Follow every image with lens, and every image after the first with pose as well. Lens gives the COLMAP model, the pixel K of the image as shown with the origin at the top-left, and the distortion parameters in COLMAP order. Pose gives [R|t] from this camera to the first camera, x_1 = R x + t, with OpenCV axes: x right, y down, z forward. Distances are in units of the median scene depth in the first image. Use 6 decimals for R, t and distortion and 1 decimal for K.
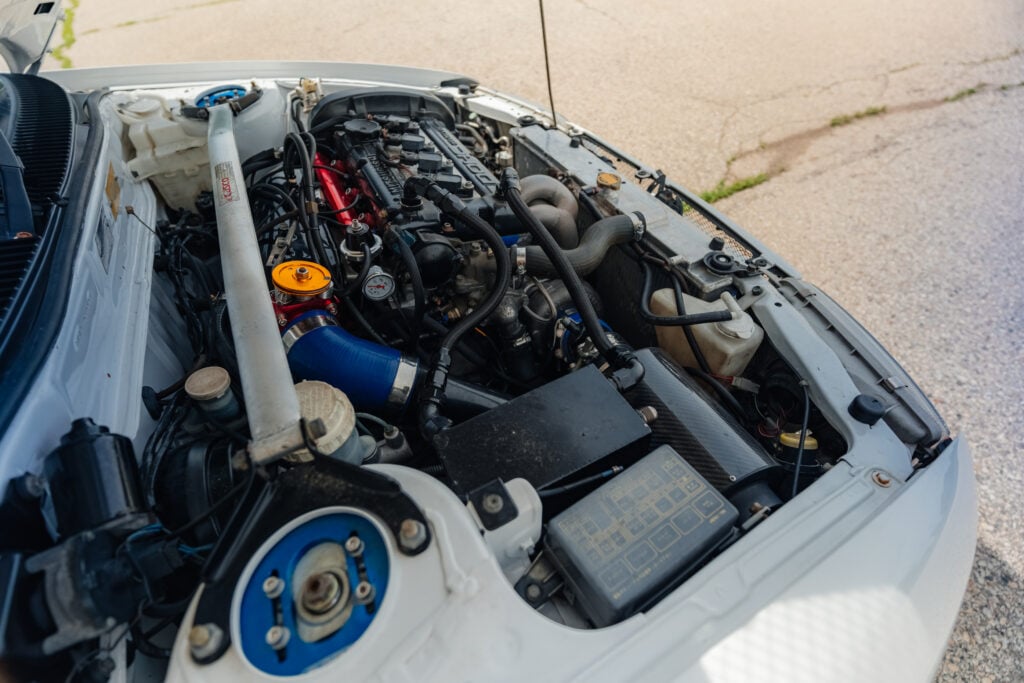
lens RADIAL K [[490.1, 0, 507.5], [0, 490.1, 338.6], [0, 0, 1]] dist [-0.003833, 0.001695]
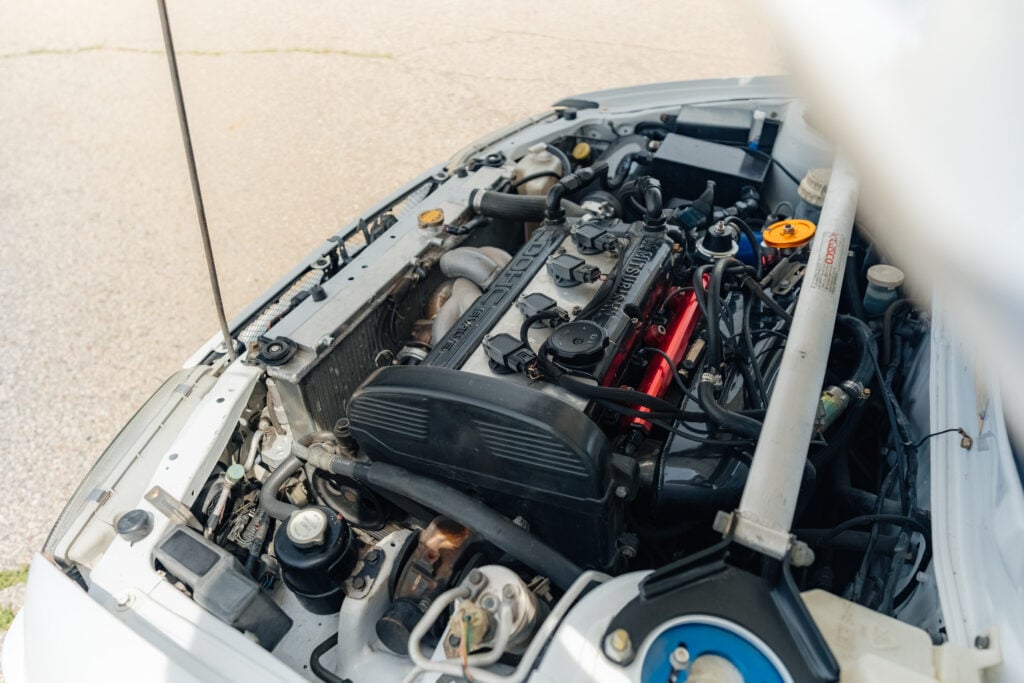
lens RADIAL K [[681.8, 0, 512.8], [0, 681.8, 338.5], [0, 0, 1]] dist [0.002563, -0.002324]
pose [[-0.616117, -0.467265, 0.634084, -0.748360], [0.585766, 0.266367, 0.765458, -1.074620], [-0.526571, 0.843037, 0.109595, 0.907189]]
